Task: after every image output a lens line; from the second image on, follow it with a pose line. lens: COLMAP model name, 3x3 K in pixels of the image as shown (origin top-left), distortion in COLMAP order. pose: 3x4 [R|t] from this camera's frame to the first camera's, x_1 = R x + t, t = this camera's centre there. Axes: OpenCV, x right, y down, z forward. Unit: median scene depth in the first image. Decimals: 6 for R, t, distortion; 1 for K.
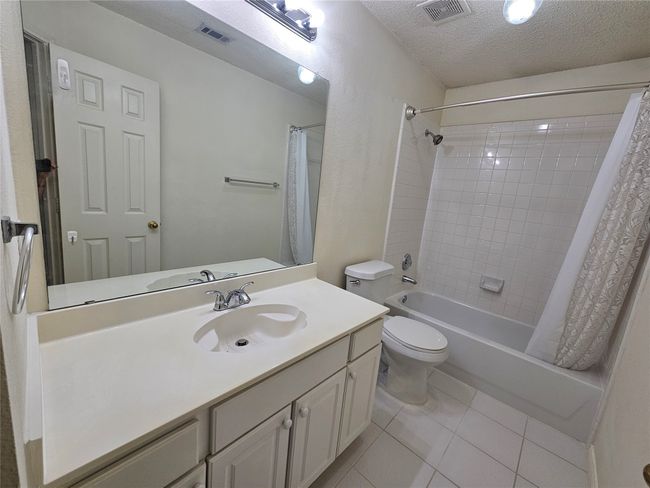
lens RADIAL K [[268.4, 0, 324.1], [0, 268.4, 238.5], [0, 0, 1]] dist [0.003128, 0.000189]
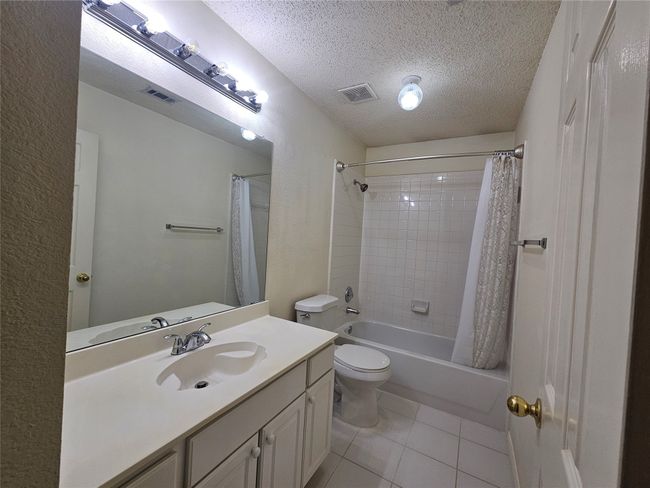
lens RADIAL K [[268.4, 0, 324.1], [0, 268.4, 238.5], [0, 0, 1]] dist [0.003128, 0.000189]
pose [[0.973689, -0.045971, 0.223197, -0.038313], [0.079146, 0.986691, -0.142045, 0.016125], [-0.213697, 0.155973, 0.964368, -0.109792]]
